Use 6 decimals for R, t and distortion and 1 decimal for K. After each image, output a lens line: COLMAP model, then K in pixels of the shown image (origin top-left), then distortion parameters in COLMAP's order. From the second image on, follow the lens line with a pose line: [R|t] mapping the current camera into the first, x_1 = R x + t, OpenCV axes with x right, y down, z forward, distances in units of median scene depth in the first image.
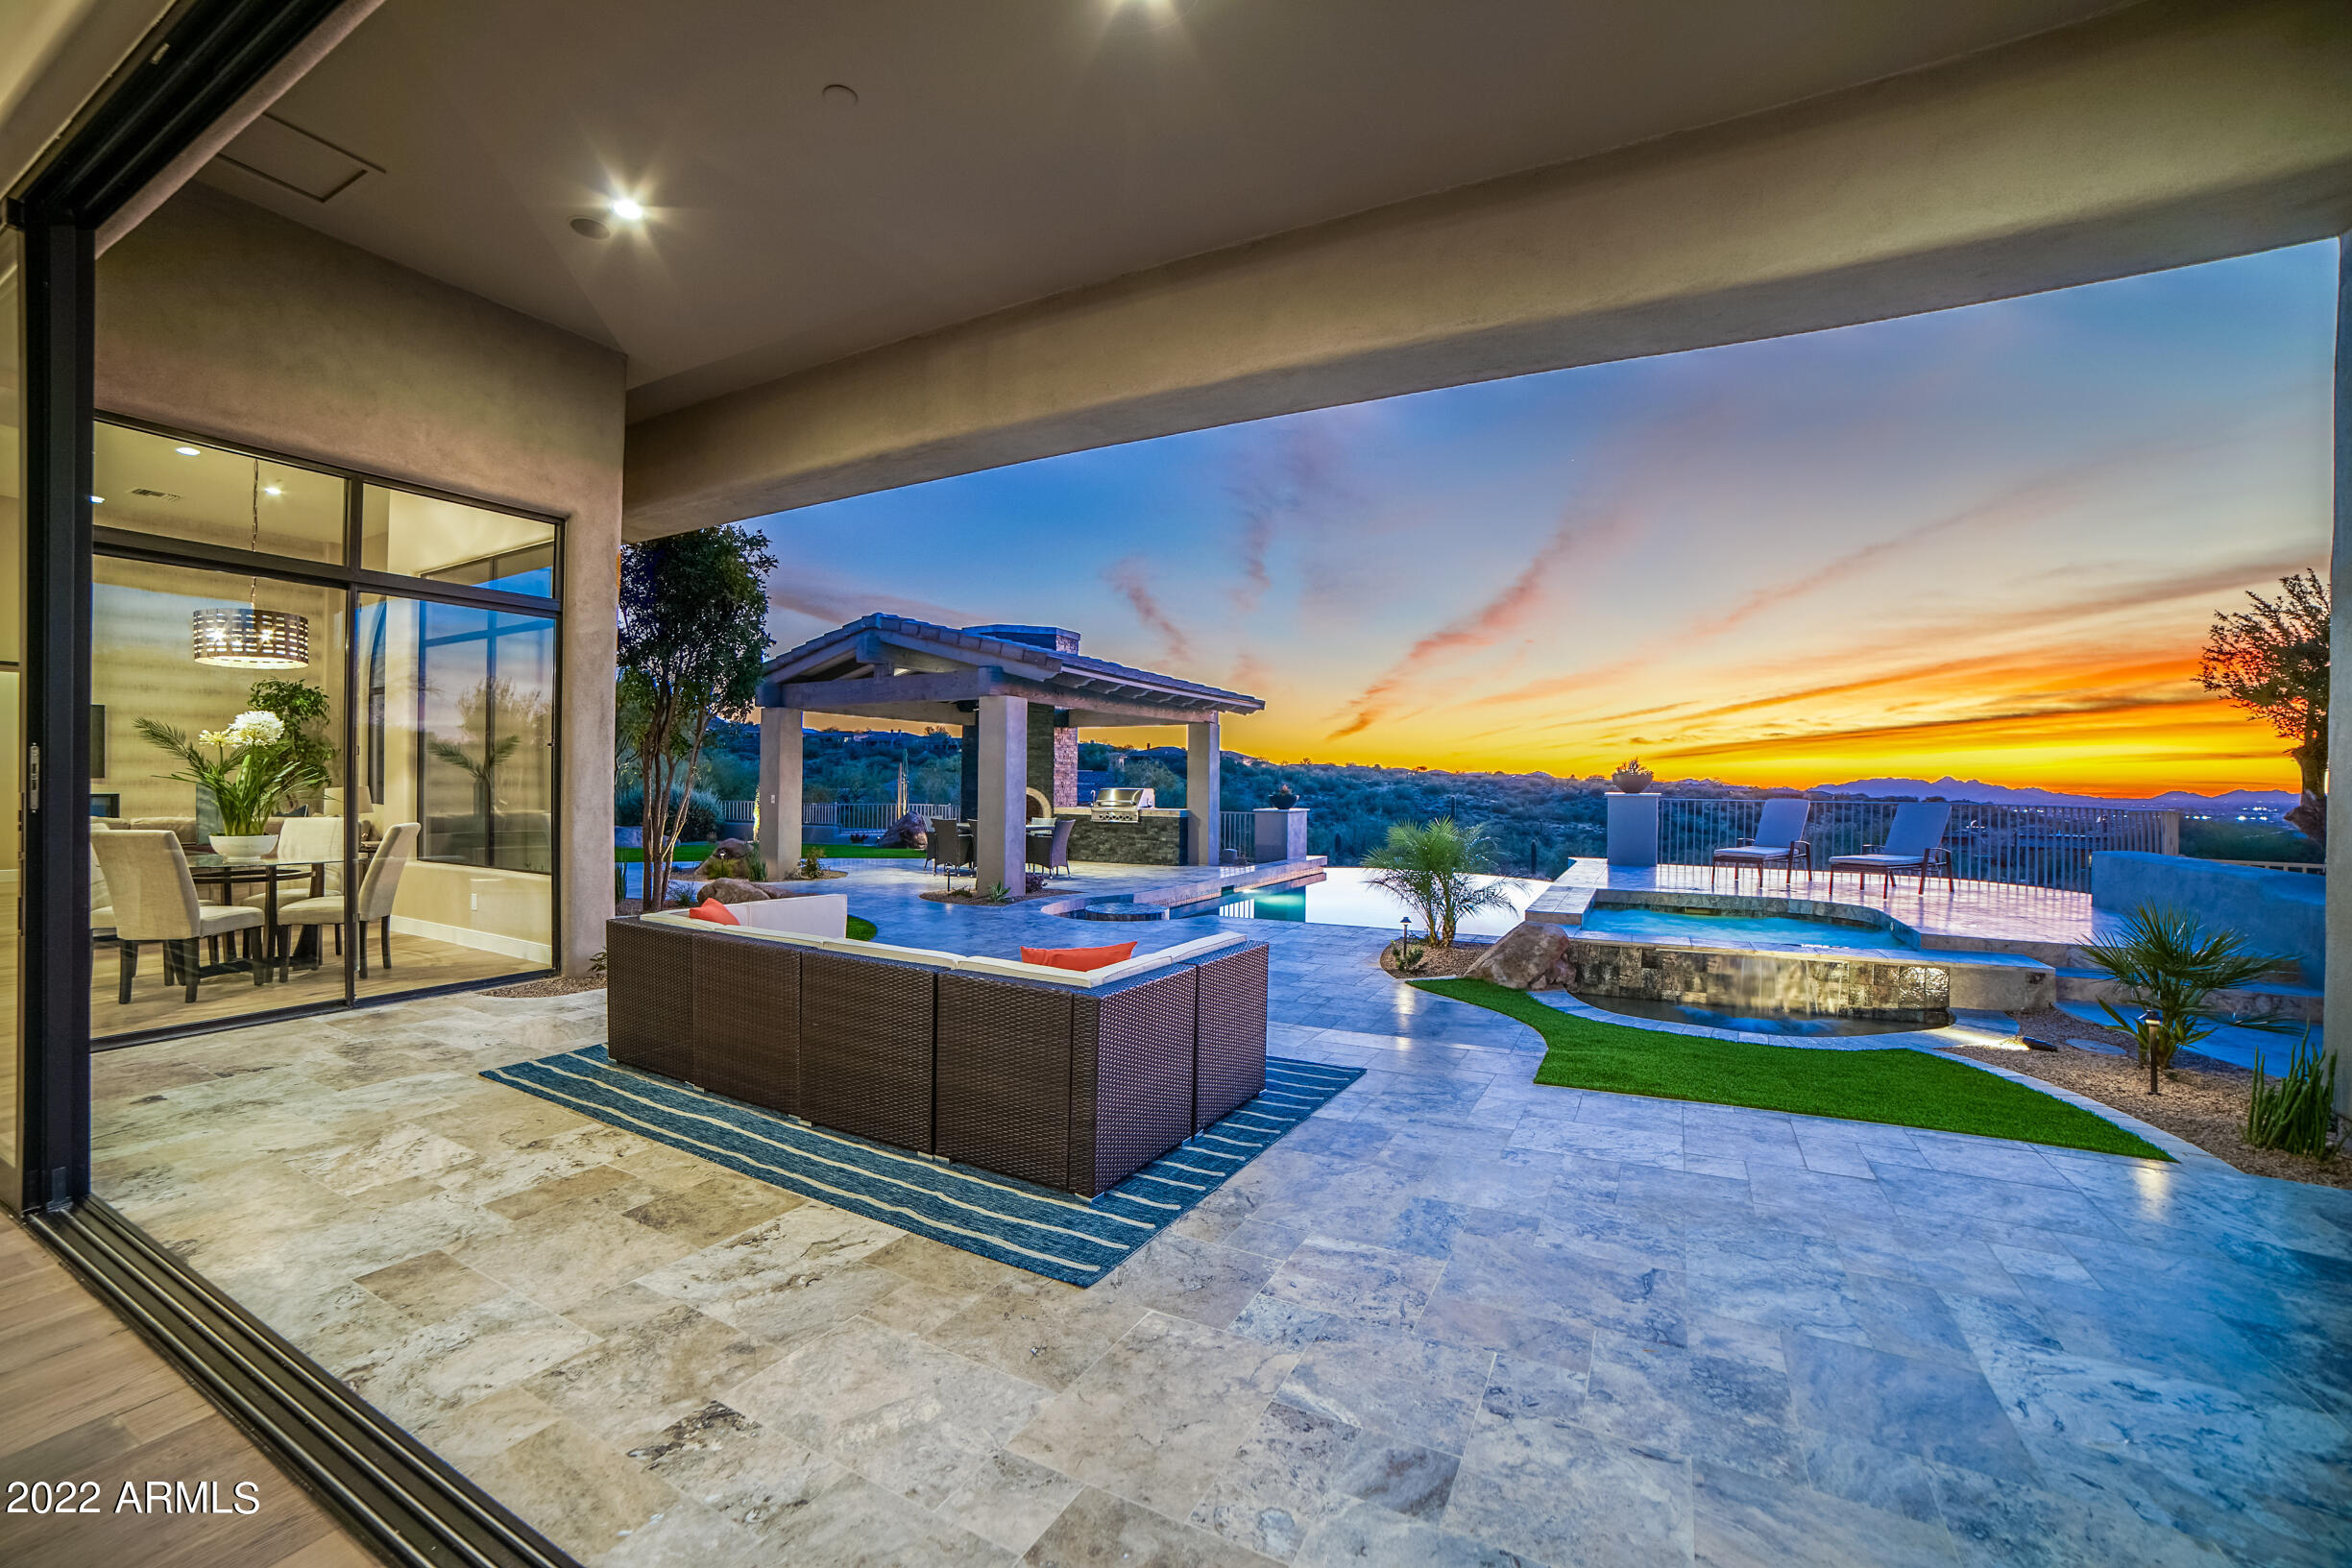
lens RADIAL K [[939.3, 0, 1161.3], [0, 939.3, 788.2], [0, 0, 1]] dist [-0.077433, 0.034248]
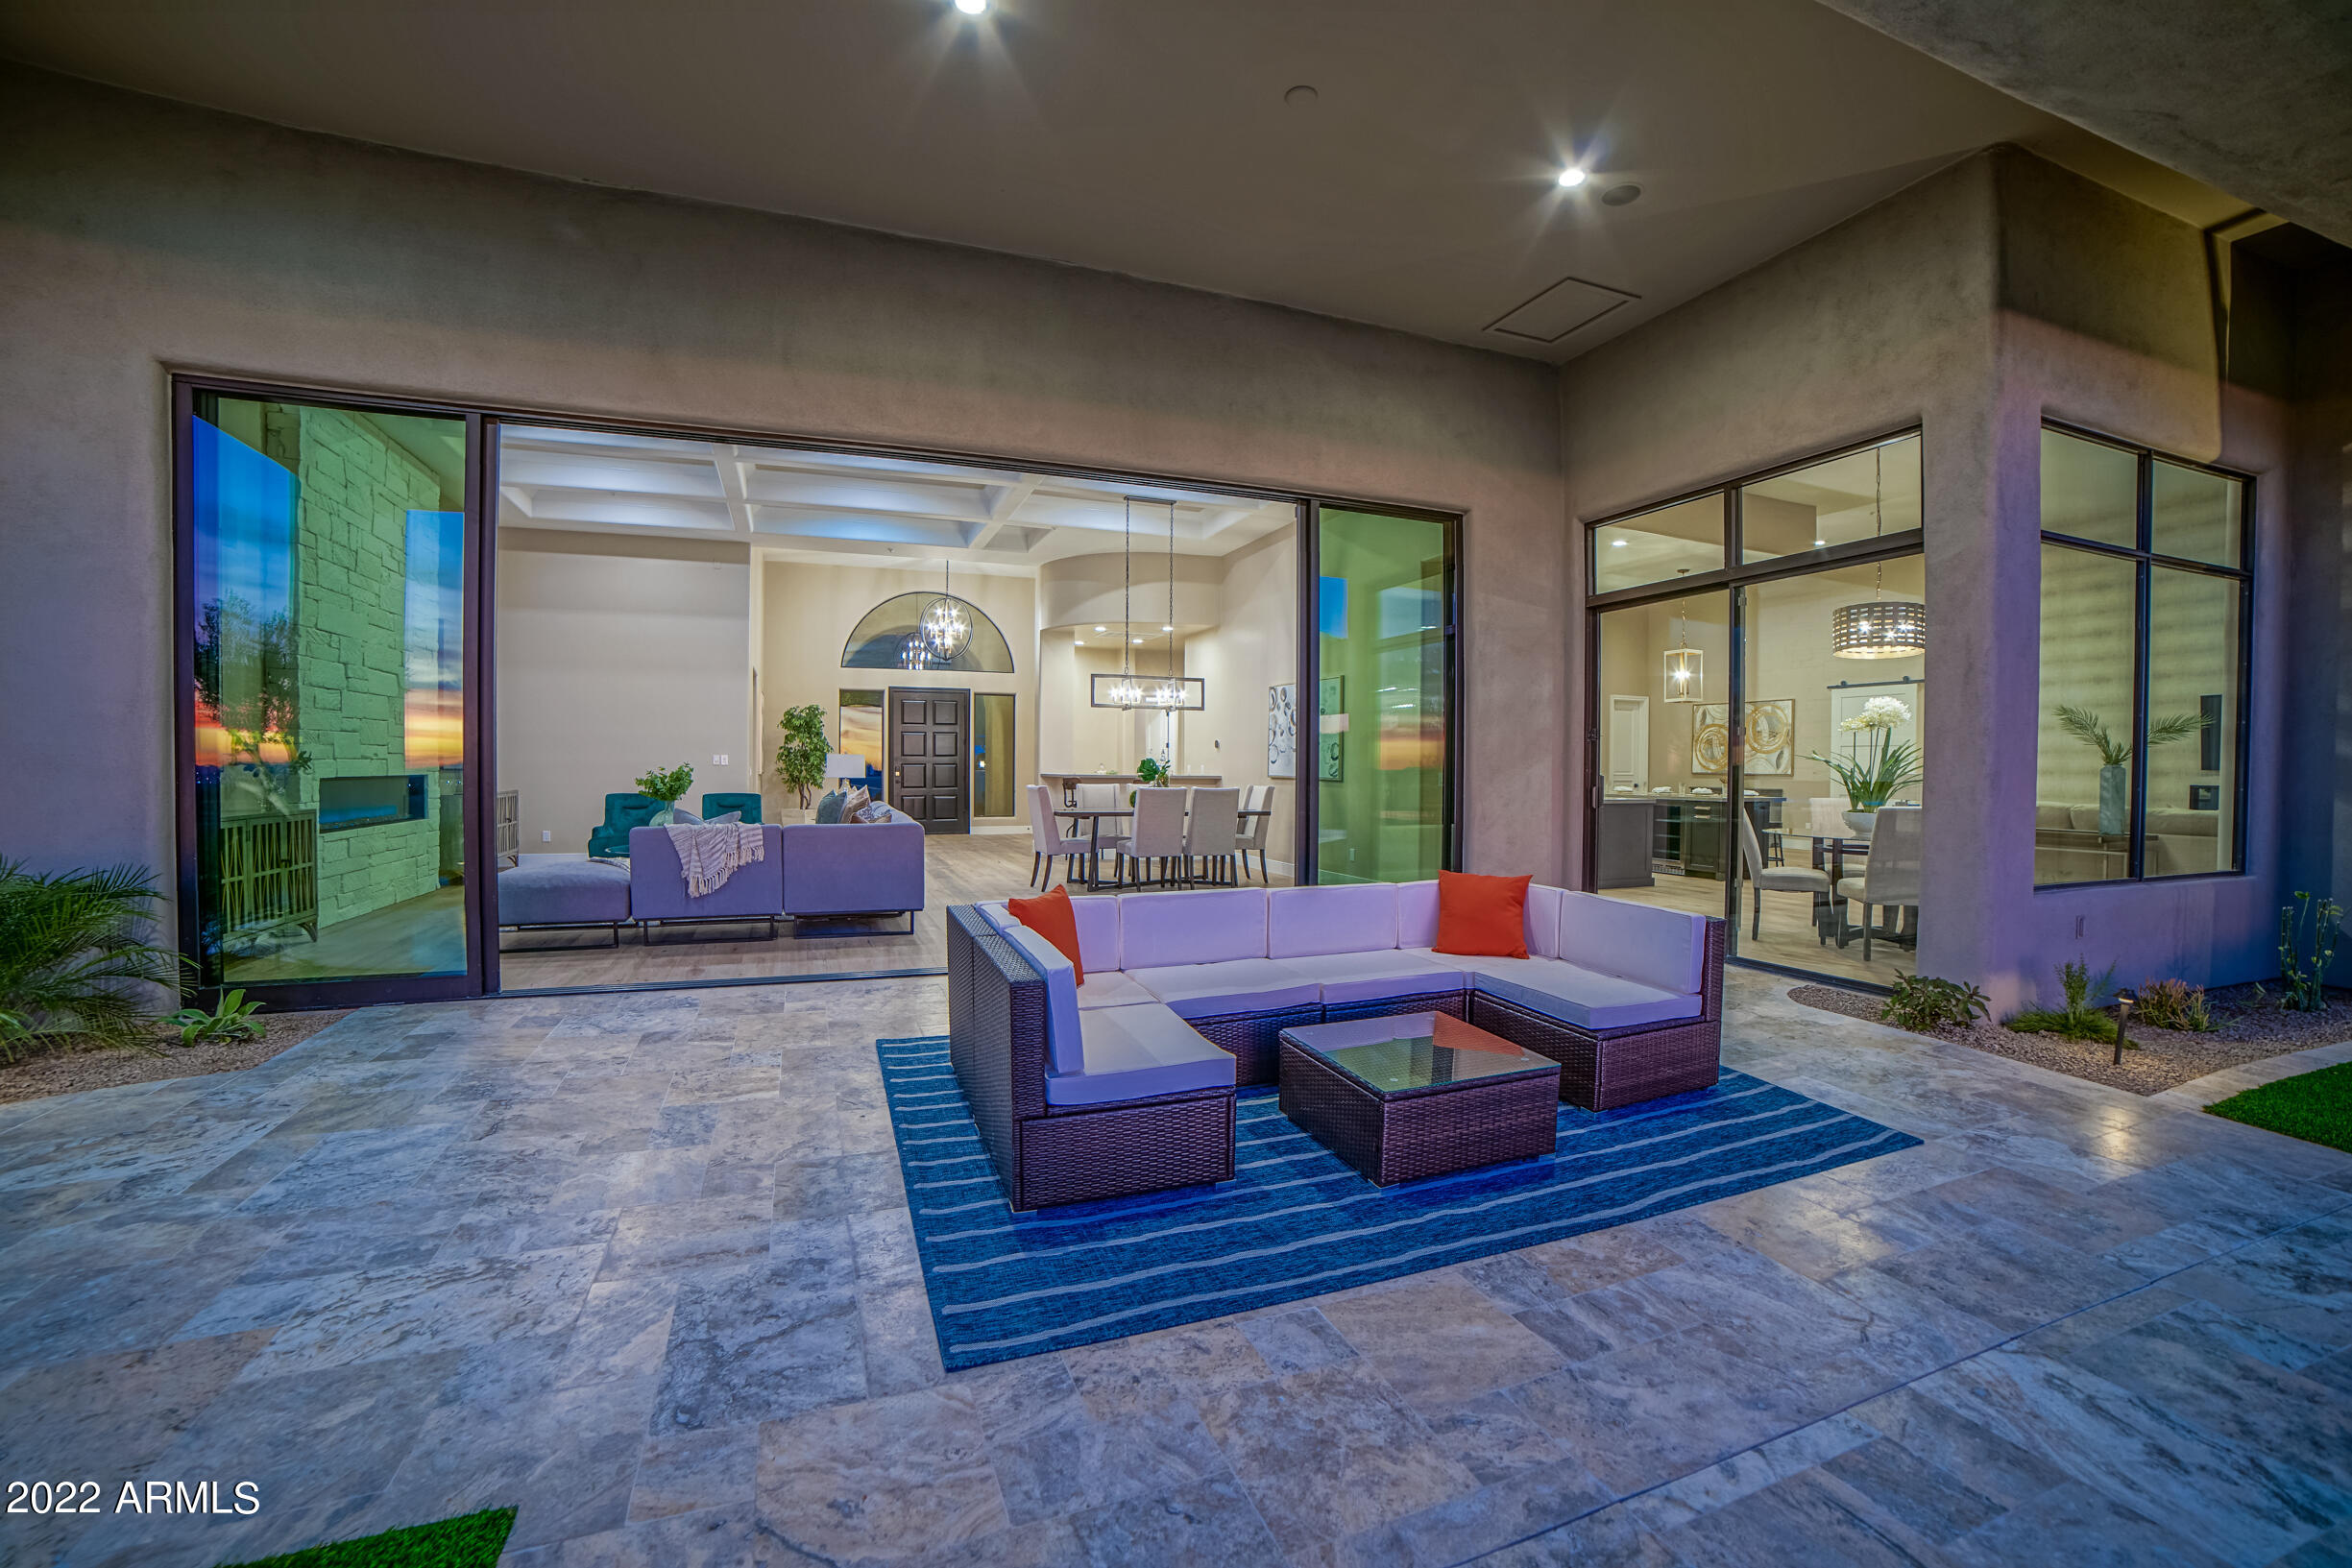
lens RADIAL K [[939.3, 0, 1161.3], [0, 939.3, 788.2], [0, 0, 1]] dist [-0.077433, 0.034248]
pose [[-0.640277, 0.004908, -0.768128, 0.808543], [-0.013759, 0.999746, 0.017858, 0.030799], [0.768021, 0.022003, -0.640047, 2.242408]]
